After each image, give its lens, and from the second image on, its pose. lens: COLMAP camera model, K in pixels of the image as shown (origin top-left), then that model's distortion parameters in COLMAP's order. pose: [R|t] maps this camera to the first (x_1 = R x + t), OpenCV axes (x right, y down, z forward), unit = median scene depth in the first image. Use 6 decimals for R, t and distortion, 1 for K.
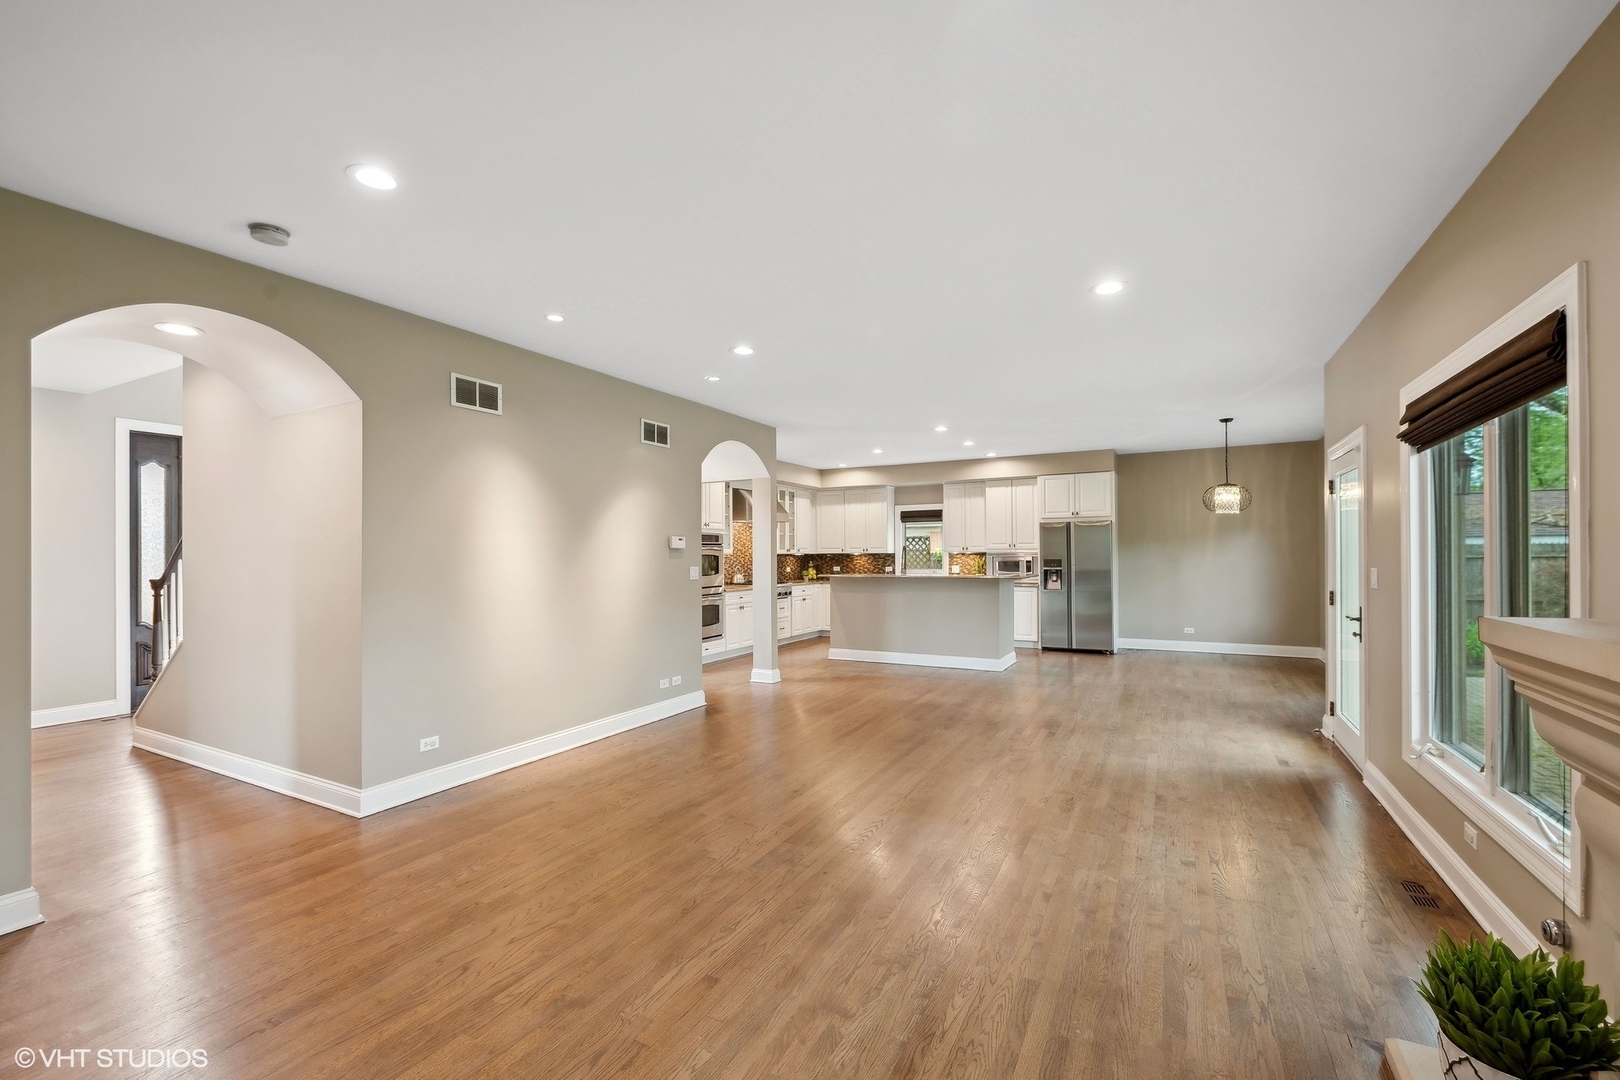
lens RADIAL K [[677.3, 0, 805.4], [0, 677.3, 549.3], [0, 0, 1]] dist [-0.007887, -0.001327]
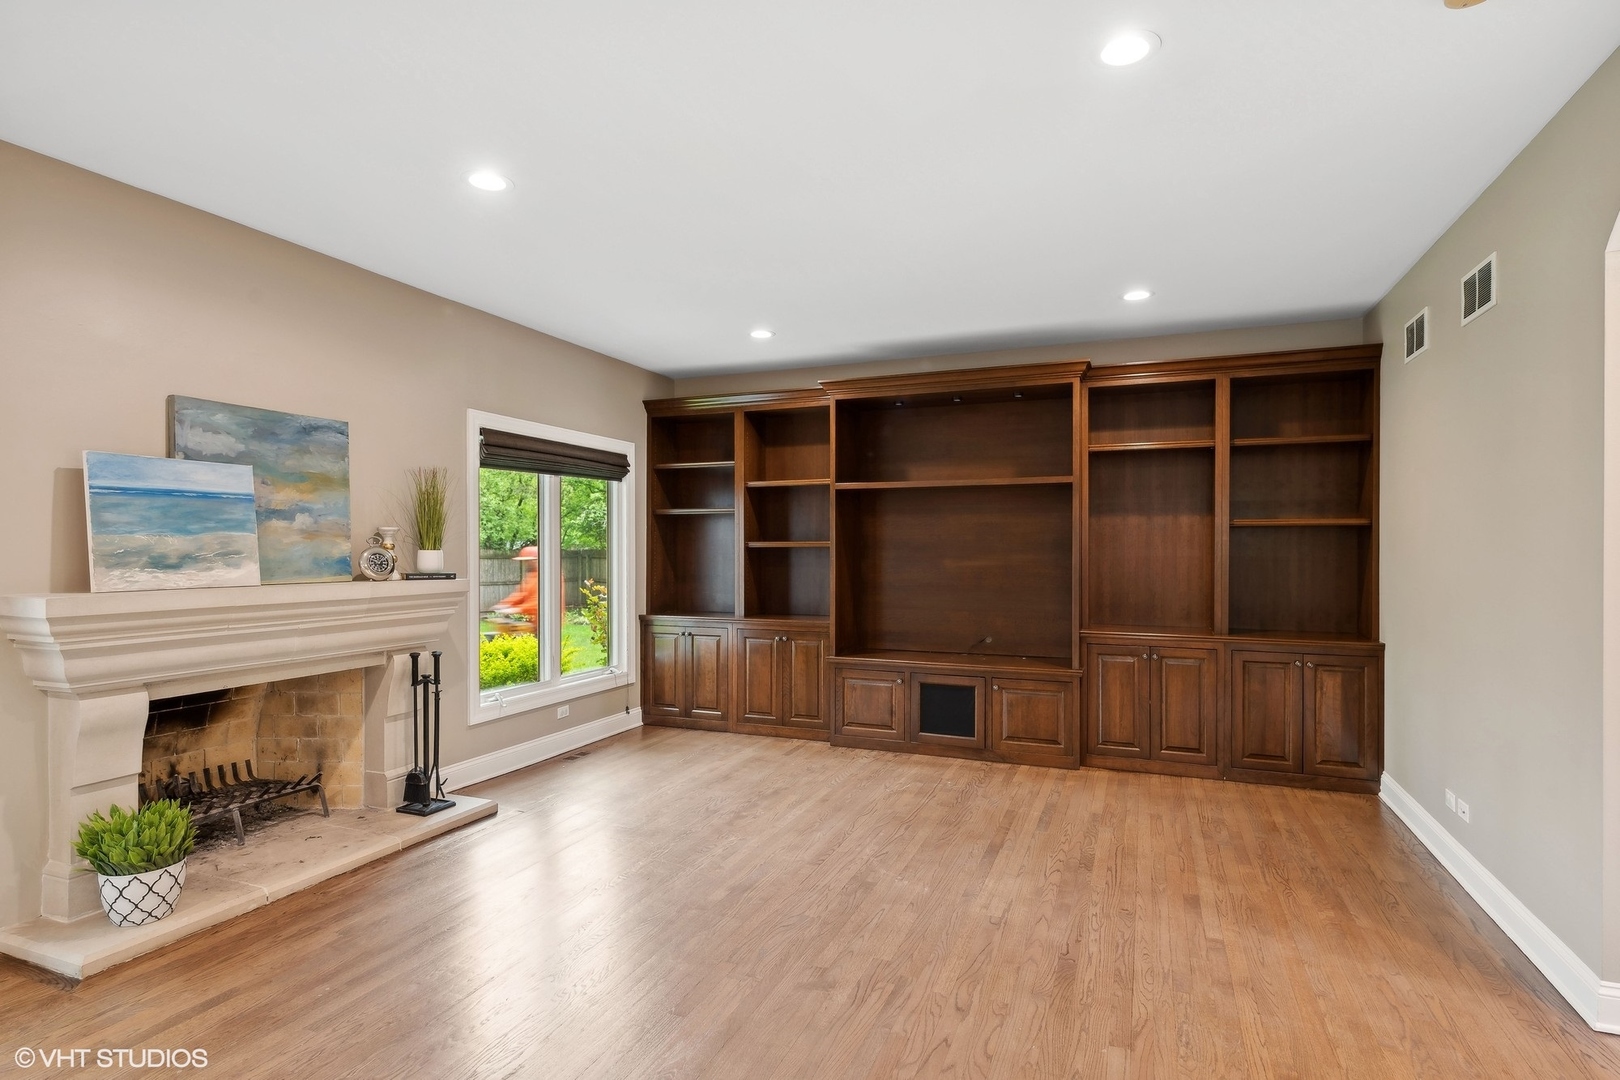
lens RADIAL K [[834.5, 0, 820.6], [0, 834.5, 547.0], [0, 0, 1]] dist [0.013651, -0.003024]
pose [[-0.990357, 0.005031, -0.138446, -0.039963], [0.005409, 0.999983, -0.002354, 0.003905], [0.138432, -0.003080, -0.990367, 0.495401]]
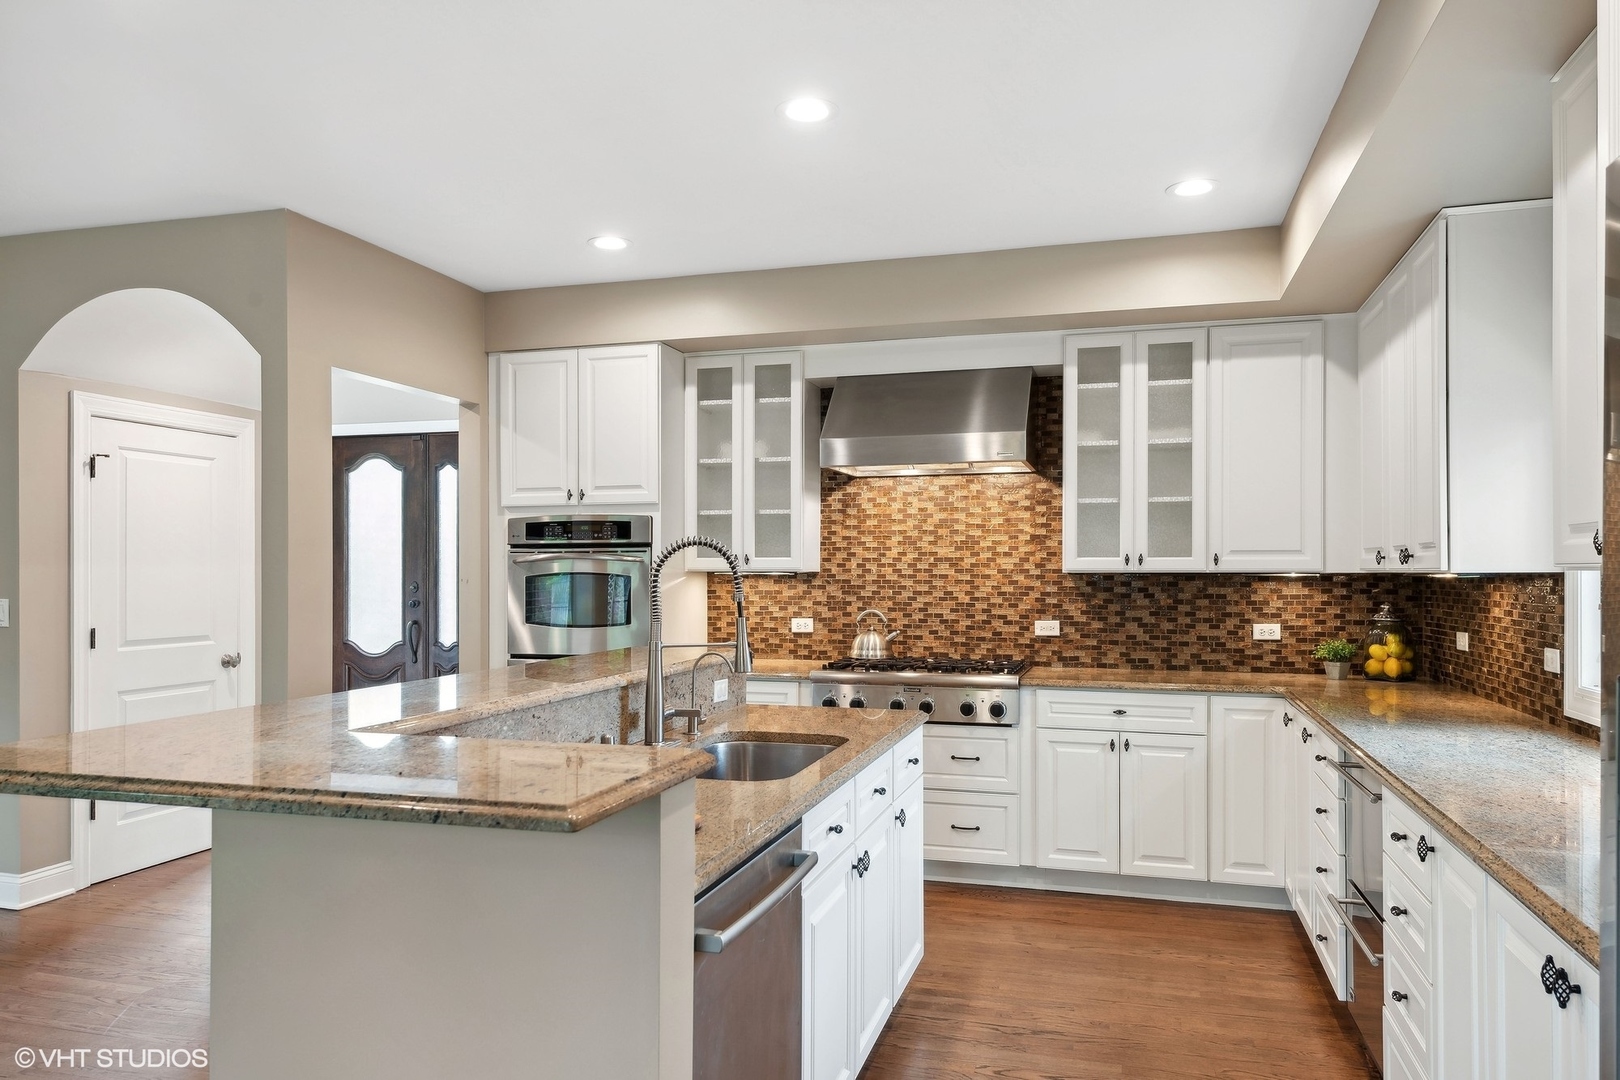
lens RADIAL K [[1128.0, 0, 801.5], [0, 1128.0, 572.3], [0, 0, 1]] dist [0.049977, 0.000649]
pose [[0.203841, 0.007462, -0.978976, 0.449008], [0.003351, 0.999960, 0.008319, 0.002549], [0.978998, -0.004977, 0.203808, 0.871009]]
